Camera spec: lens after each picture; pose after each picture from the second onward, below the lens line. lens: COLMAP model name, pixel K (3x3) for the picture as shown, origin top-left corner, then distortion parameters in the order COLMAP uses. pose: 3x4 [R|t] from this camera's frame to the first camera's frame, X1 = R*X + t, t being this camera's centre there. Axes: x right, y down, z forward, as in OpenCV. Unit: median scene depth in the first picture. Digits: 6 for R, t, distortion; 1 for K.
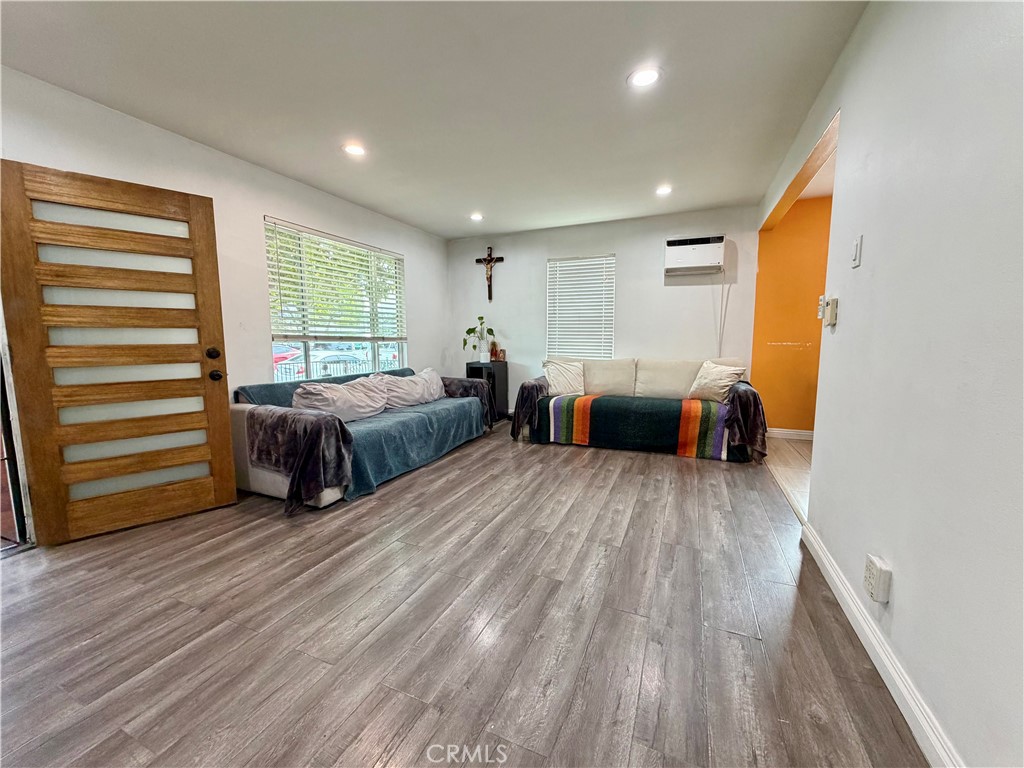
lens RADIAL K [[407.0, 0, 510.4], [0, 407.0, 383.9], [0, 0, 1]] dist [-0.000145, -0.000070]
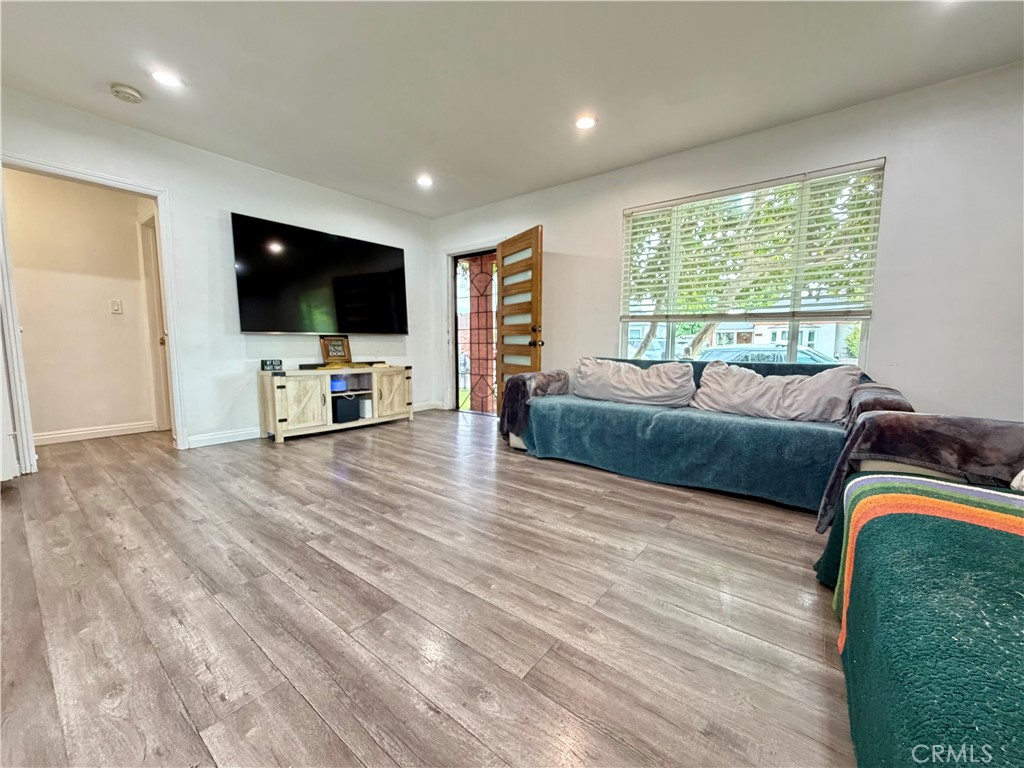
lens RADIAL K [[407.0, 0, 506.6], [0, 407.0, 384.3], [0, 0, 1]] dist [-0.000145, -0.000070]
pose [[-0.251892, 0.105581, -0.961979, 0.598344], [-0.112785, 0.984055, 0.137537, -0.053360], [0.961161, 0.143141, -0.235968, 0.987611]]
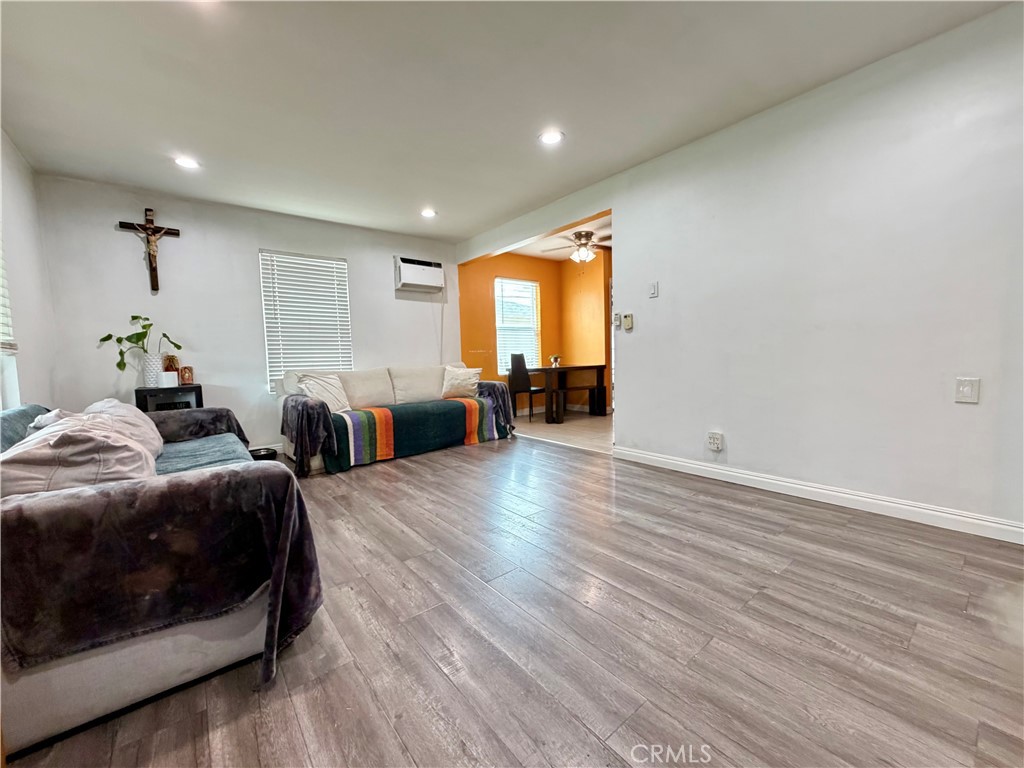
lens RADIAL K [[407.0, 0, 506.3], [0, 407.0, 386.1], [0, 0, 1]] dist [-0.000145, -0.000070]
pose [[0.466688, -0.076436, 0.881113, -0.609779], [0.127326, 0.991687, 0.018589, 0.002480], [-0.875209, 0.103513, 0.472541, 0.372788]]
